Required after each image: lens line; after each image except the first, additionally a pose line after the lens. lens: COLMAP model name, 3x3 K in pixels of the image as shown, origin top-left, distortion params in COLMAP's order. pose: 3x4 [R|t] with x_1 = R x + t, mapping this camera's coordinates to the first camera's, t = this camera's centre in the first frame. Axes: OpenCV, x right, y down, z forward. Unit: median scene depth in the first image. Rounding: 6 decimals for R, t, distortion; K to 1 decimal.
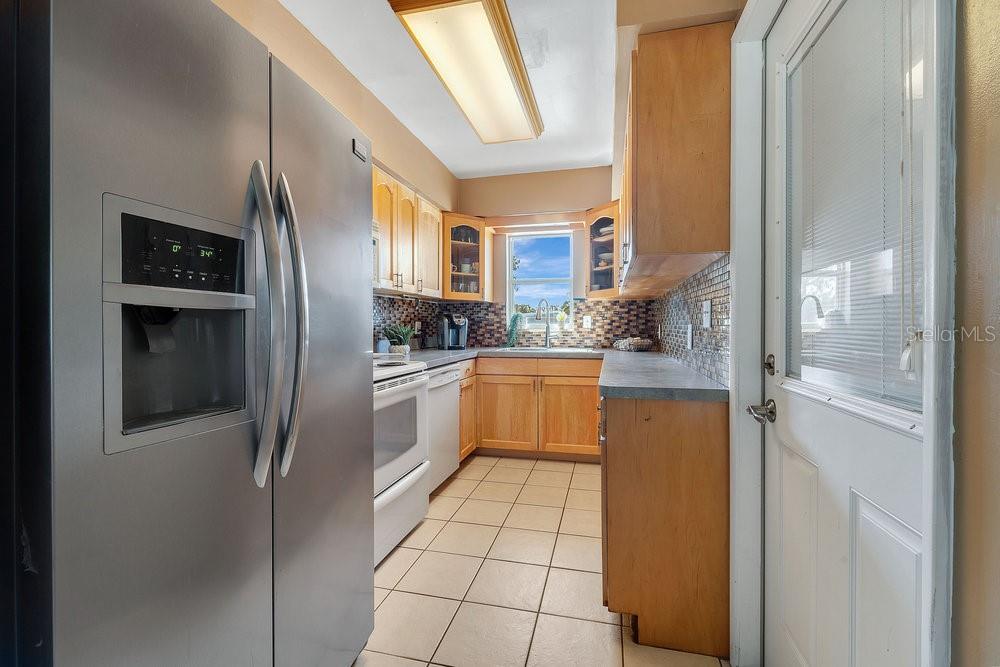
lens RADIAL K [[430.1, 0, 502.4], [0, 430.1, 325.5], [0, 0, 1]] dist [-0.000461, -0.000336]
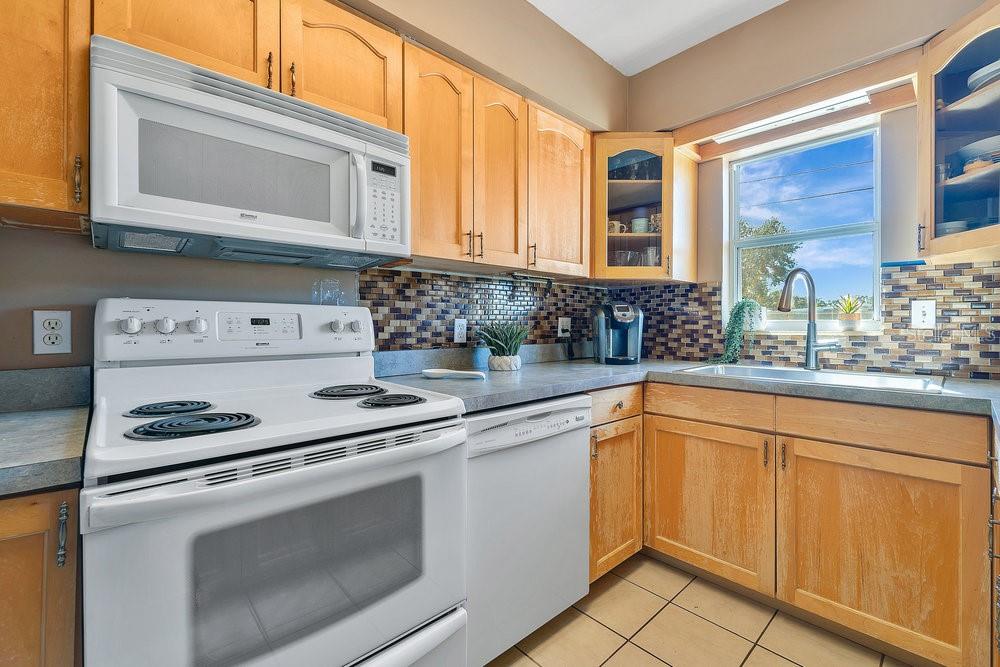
lens RADIAL K [[430.1, 0, 502.4], [0, 430.1, 325.5], [0, 0, 1]] dist [-0.000461, -0.000336]
pose [[0.838265, 0.001660, -0.545261, 0.078888], [0.000555, 0.999992, 0.003899, 0.000500], [0.545263, -0.003571, 0.838257, 0.411496]]
